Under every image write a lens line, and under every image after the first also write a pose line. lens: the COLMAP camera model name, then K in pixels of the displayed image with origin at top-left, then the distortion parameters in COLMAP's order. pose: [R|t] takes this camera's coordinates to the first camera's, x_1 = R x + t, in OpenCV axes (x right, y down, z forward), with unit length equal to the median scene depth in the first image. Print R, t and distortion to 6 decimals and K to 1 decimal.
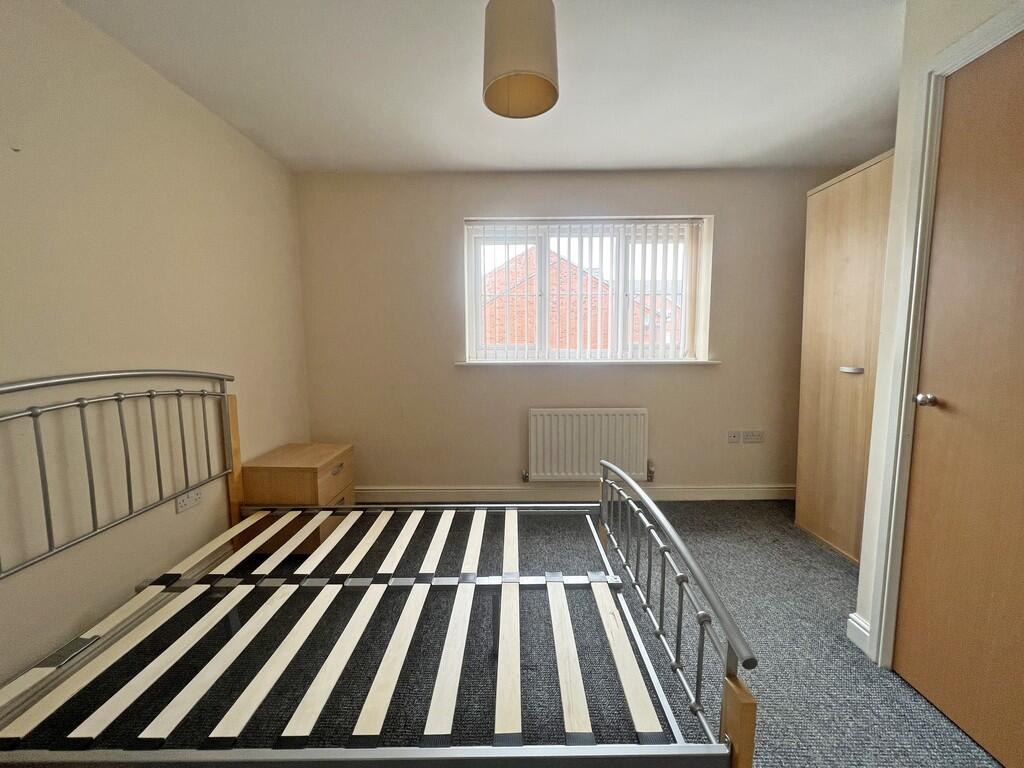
lens RADIAL K [[413.5, 0, 518.0], [0, 413.5, 383.1], [0, 0, 1]] dist [0.001517, 0.000179]
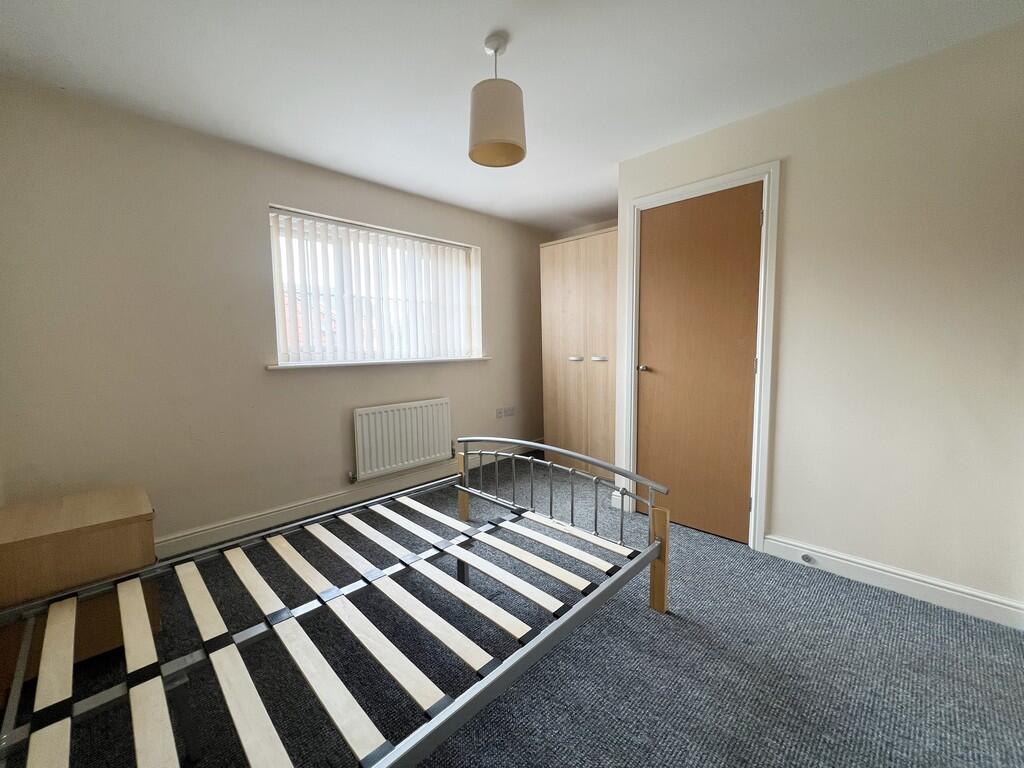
lens RADIAL K [[411.4, 0, 512.7], [0, 411.4, 370.4], [0, 0, 1]] dist [0.008338, -0.000137]
pose [[0.705199, -0.046363, 0.707492, -0.531749], [0.078322, 0.996847, -0.012743, 0.016684], [-0.704671, 0.064399, 0.706606, 0.026438]]
